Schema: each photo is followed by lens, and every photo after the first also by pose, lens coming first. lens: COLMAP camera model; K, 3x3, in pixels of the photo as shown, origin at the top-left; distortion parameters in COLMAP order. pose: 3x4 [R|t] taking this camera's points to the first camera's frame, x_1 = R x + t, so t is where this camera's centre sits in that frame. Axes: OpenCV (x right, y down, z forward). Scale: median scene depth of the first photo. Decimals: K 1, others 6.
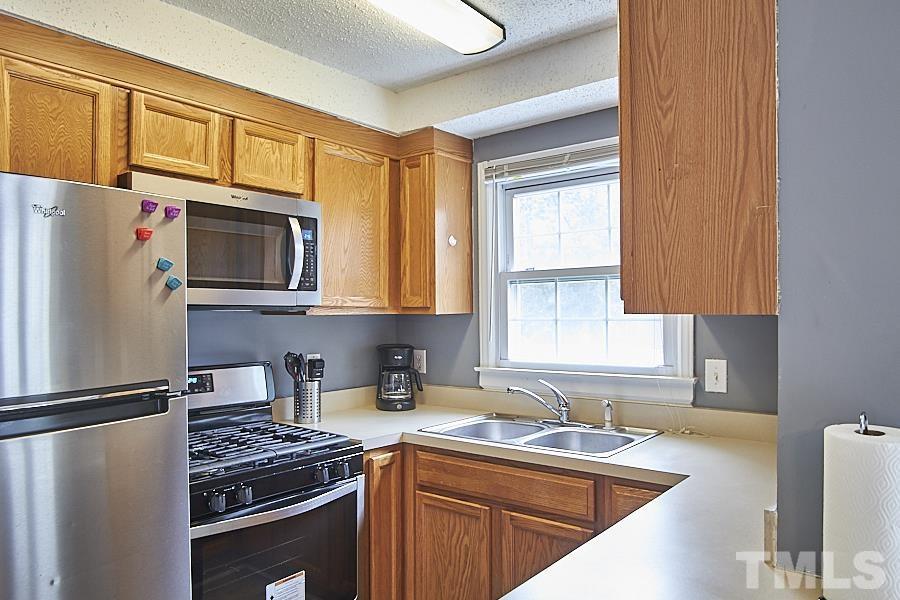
lens RADIAL K [[555.3, 0, 430.2], [0, 555.3, 309.2], [0, 0, 1]] dist [-0.050337, 0.048060]
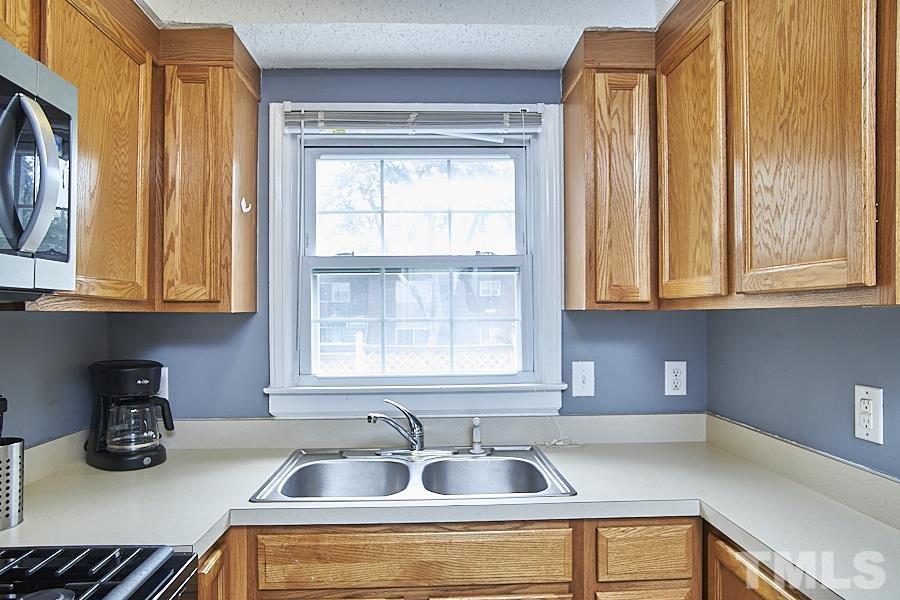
lens RADIAL K [[555.3, 0, 430.2], [0, 555.3, 309.2], [0, 0, 1]] dist [-0.050337, 0.048060]
pose [[0.769176, 0.011006, 0.638942, -0.241488], [-0.005329, 0.999927, -0.010808, 0.011688], [-0.639014, 0.004908, 0.769179, 0.374129]]
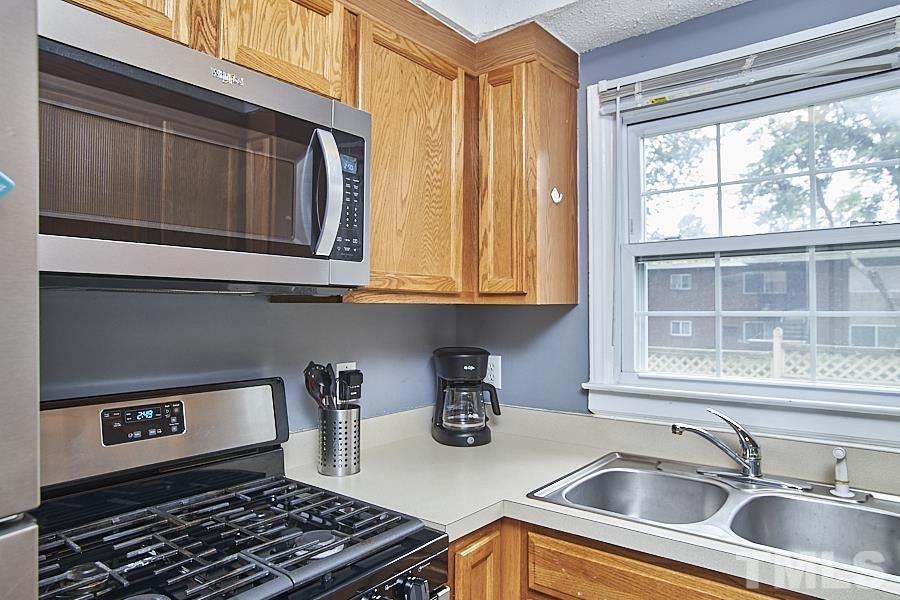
lens RADIAL K [[561.4, 0, 450.0], [0, 561.4, 300.0], [0, 0, 1]] dist [-0.050104, 0.050245]
pose [[0.999883, 0.008246, 0.012916, -0.107387], [-0.008124, 0.999922, -0.009463, 0.011677], [-0.012993, 0.009357, 0.999872, 0.363652]]
